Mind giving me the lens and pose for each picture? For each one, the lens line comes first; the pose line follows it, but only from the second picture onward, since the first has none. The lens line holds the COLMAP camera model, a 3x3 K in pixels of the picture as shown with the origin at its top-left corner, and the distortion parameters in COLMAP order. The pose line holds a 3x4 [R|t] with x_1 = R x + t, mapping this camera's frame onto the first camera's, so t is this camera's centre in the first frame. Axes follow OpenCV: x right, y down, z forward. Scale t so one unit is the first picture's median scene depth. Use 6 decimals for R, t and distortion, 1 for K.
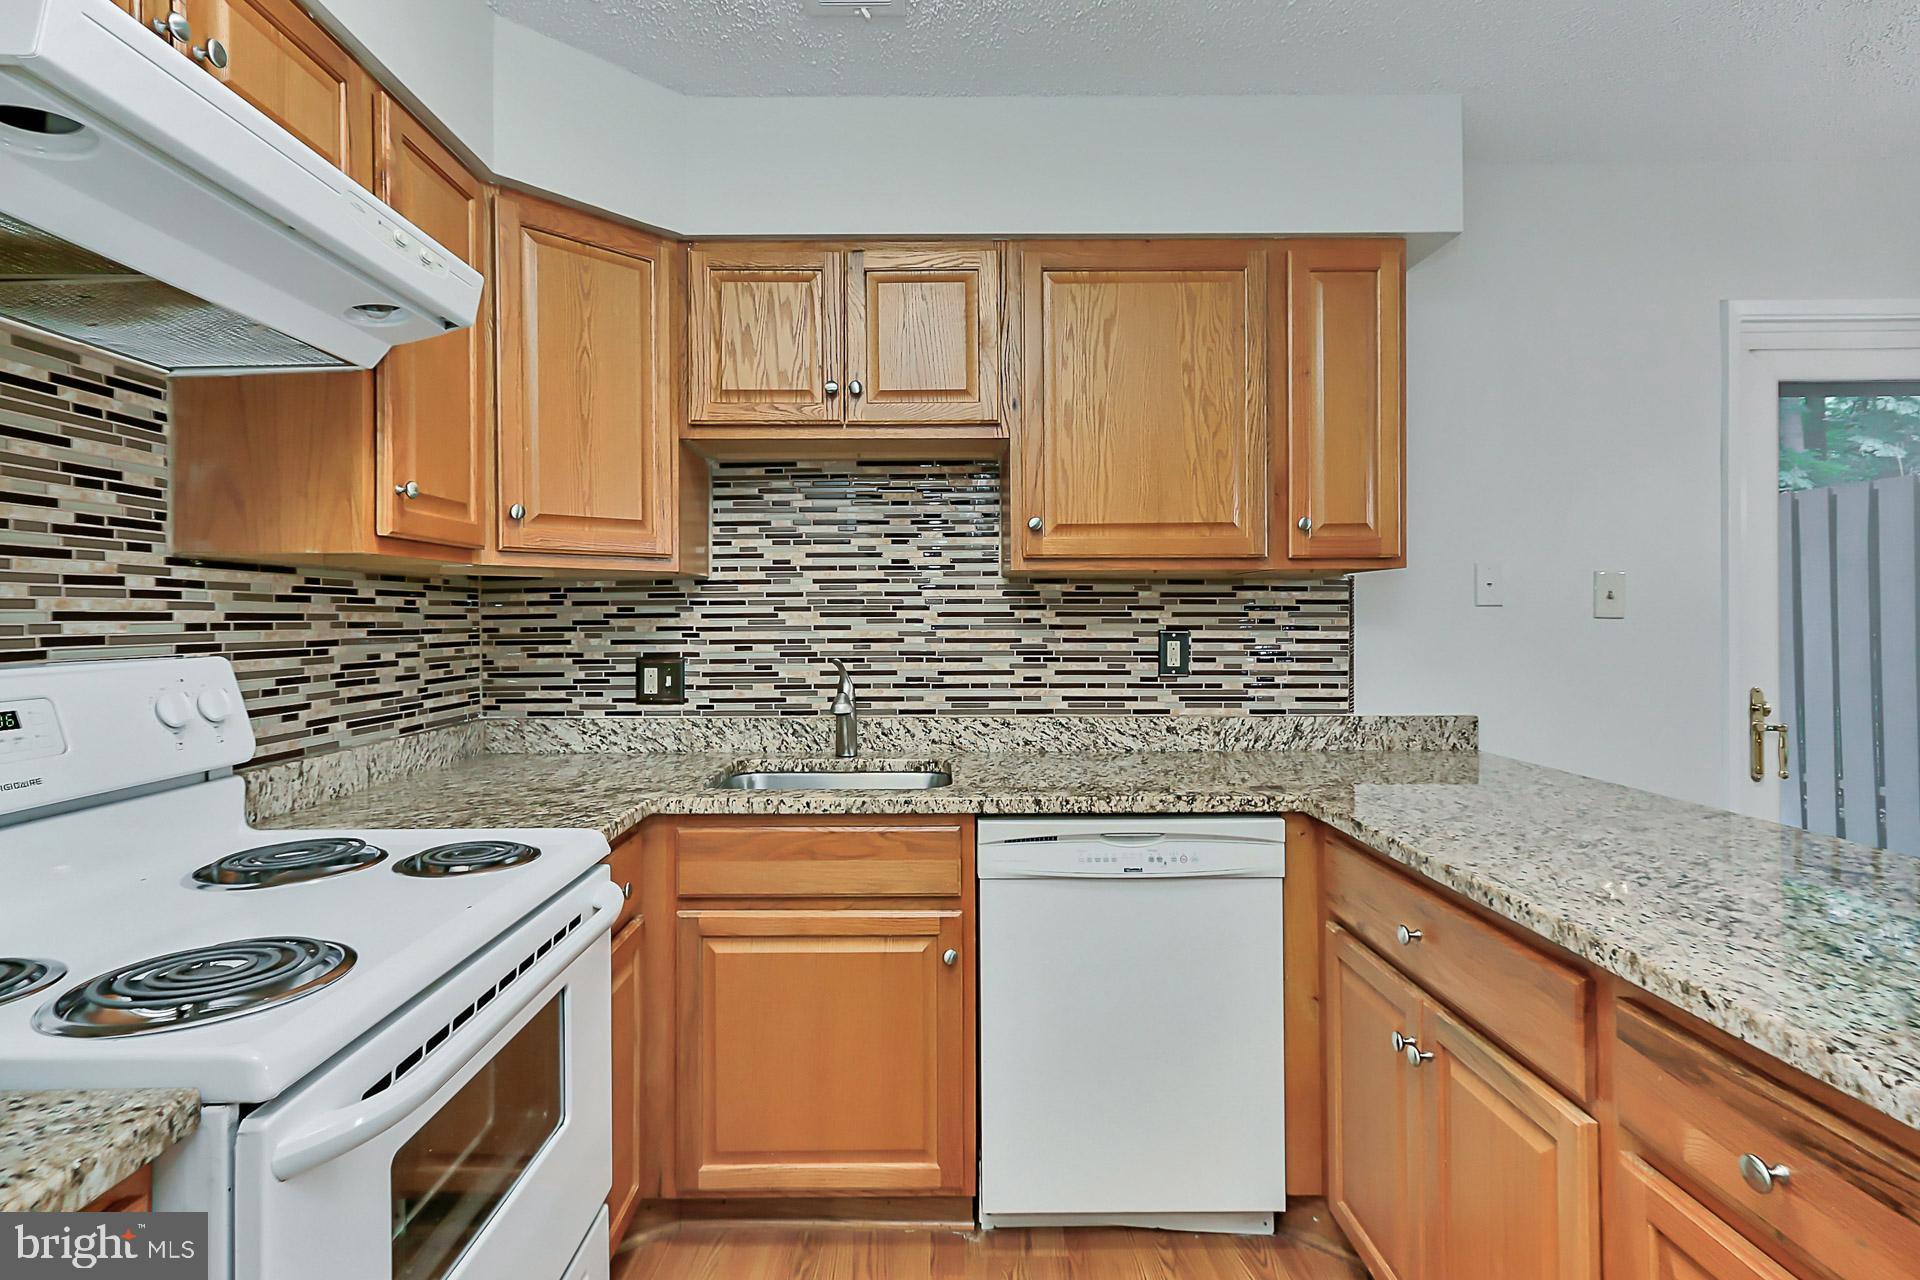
lens RADIAL K [[922.9, 0, 980.1], [0, 922.9, 606.9], [0, 0, 1]] dist [-0.000342, 0.003941]
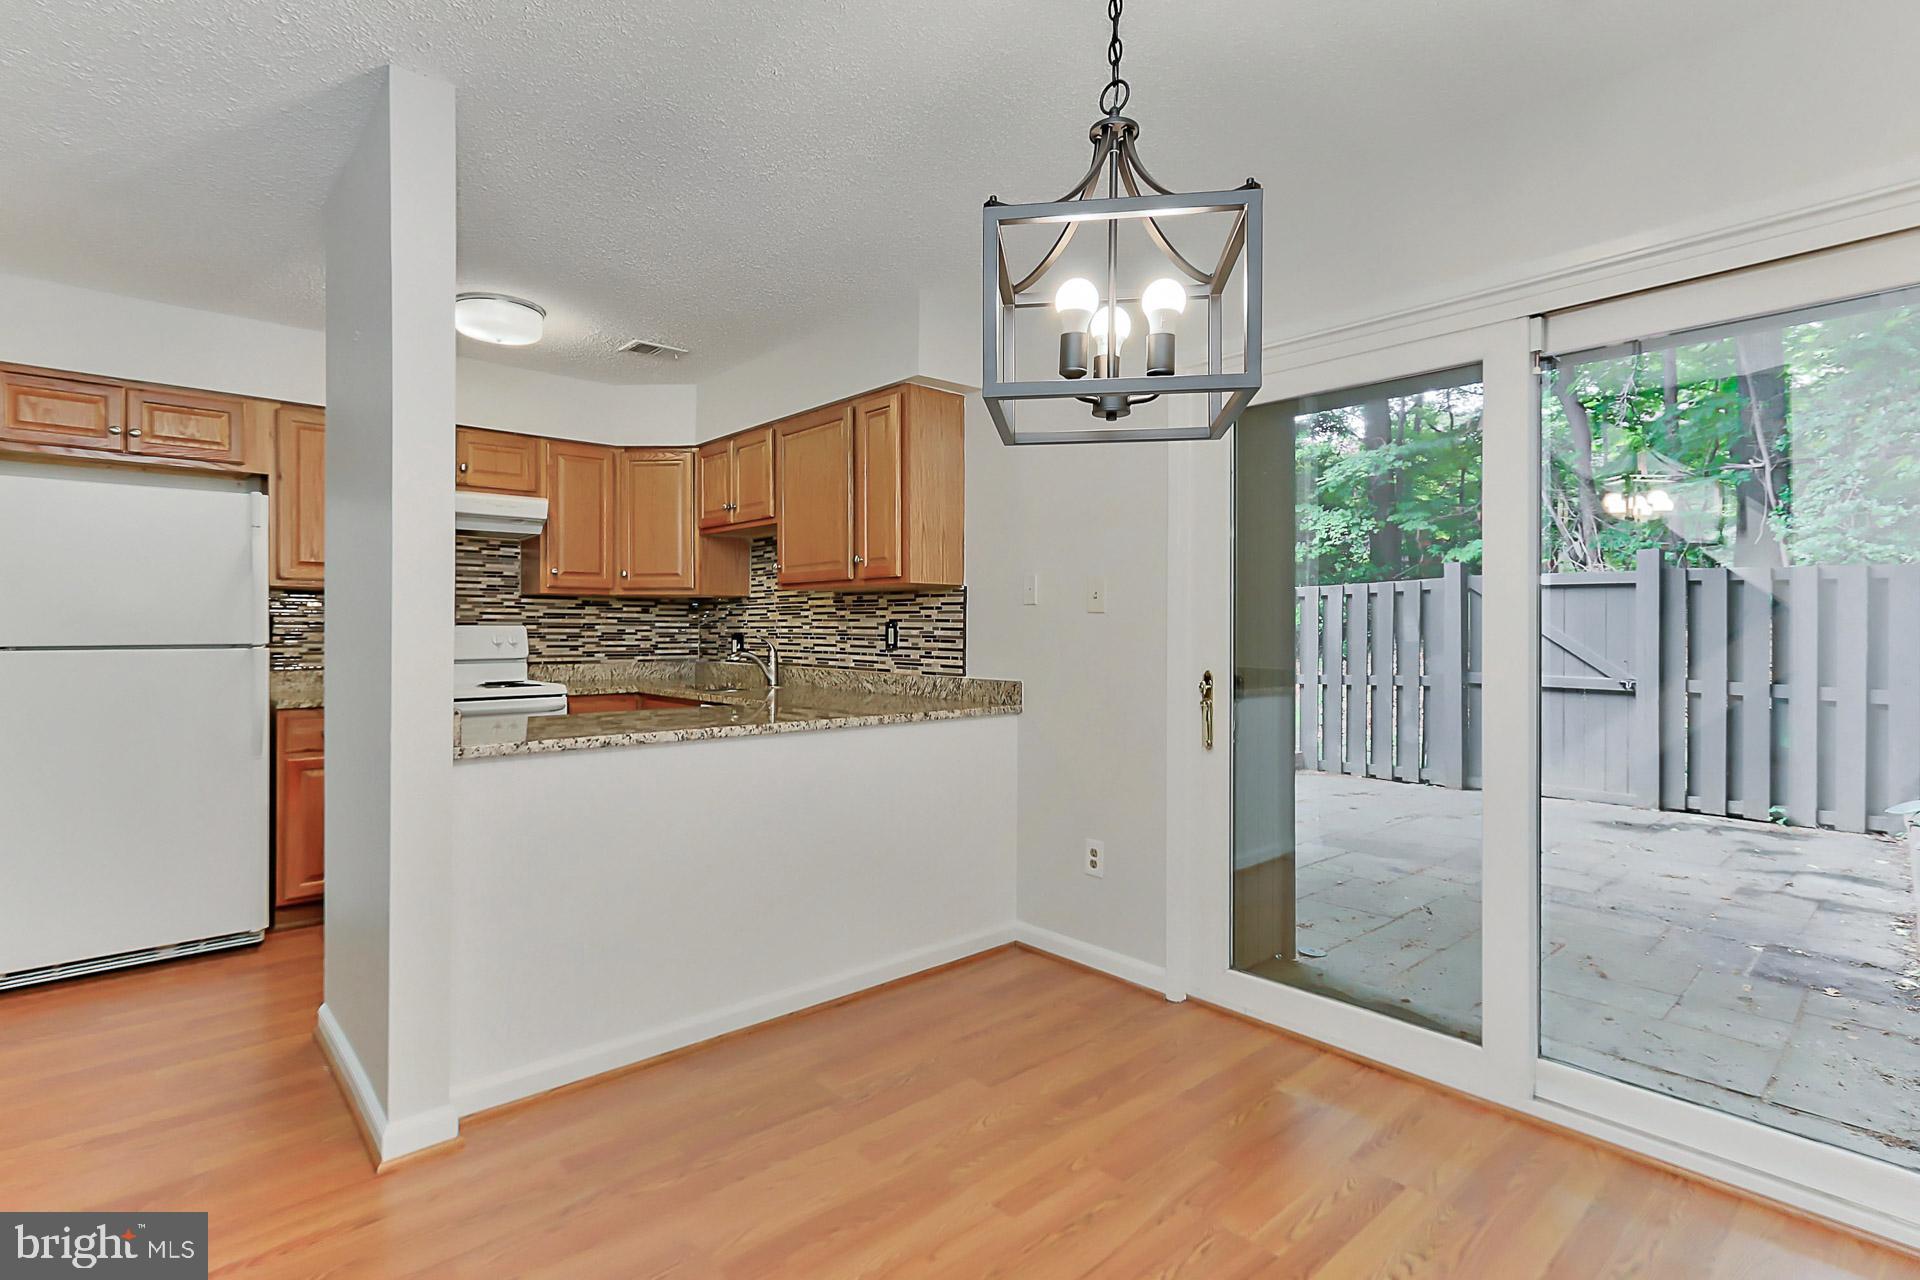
lens RADIAL K [[922.9, 0, 965.3], [0, 922.9, 626.0], [0, 0, 1]] dist [-0.000342, 0.003941]
pose [[0.674885, 0.003312, -0.737916, 1.548990], [0.003174, 0.999968, 0.007391, 0.020737], [0.737916, -0.007331, 0.674852, -0.030094]]
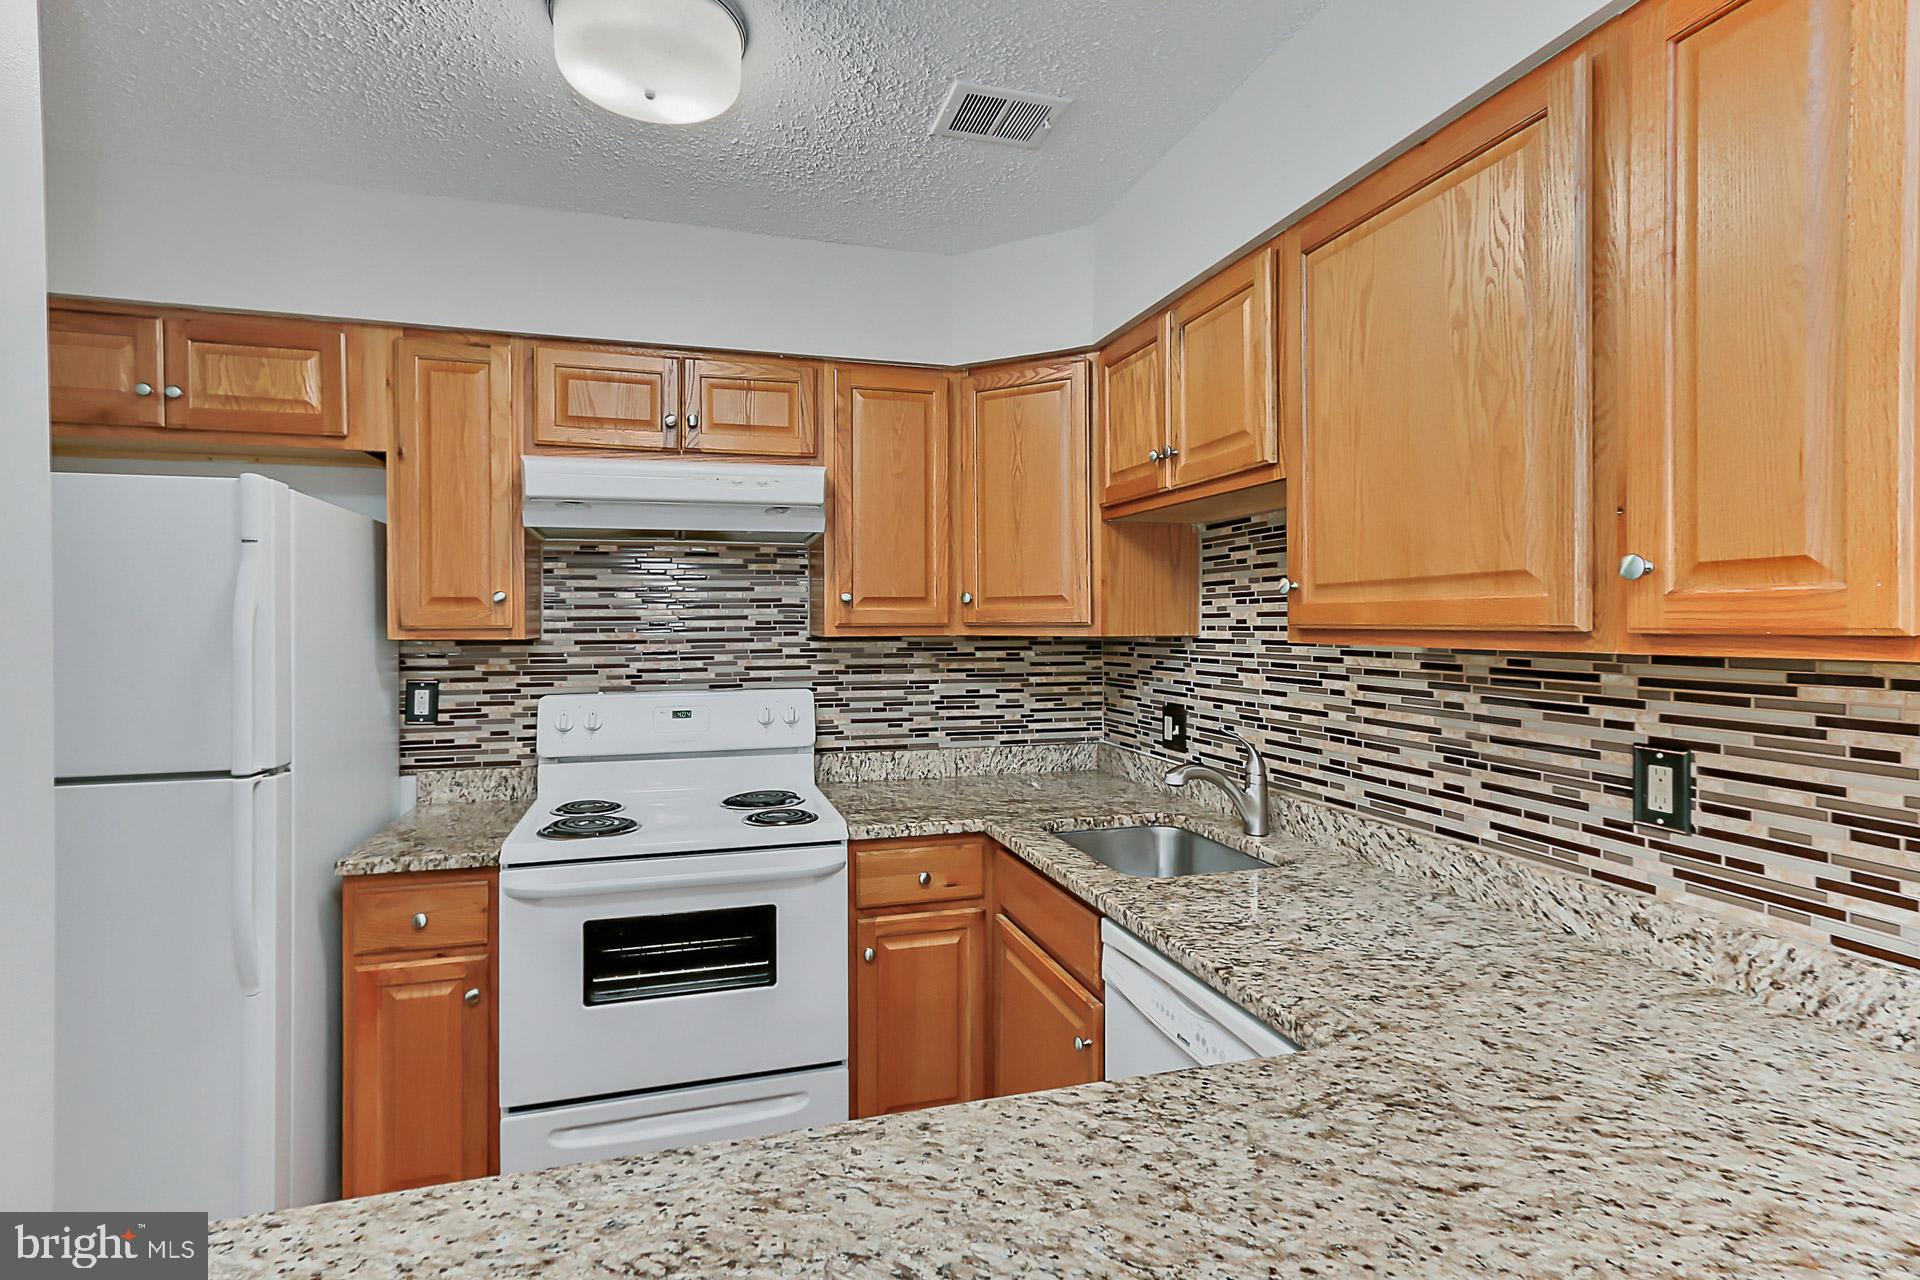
lens RADIAL K [[922.9, 0, 919.9], [0, 922.9, 623.2], [0, 0, 1]] dist [-0.000342, 0.003941]
pose [[0.254125, 0.006343, -0.967151, 0.640834], [0.008817, 0.999922, 0.008875, -0.058627], [0.967131, -0.010783, 0.254049, 0.430792]]
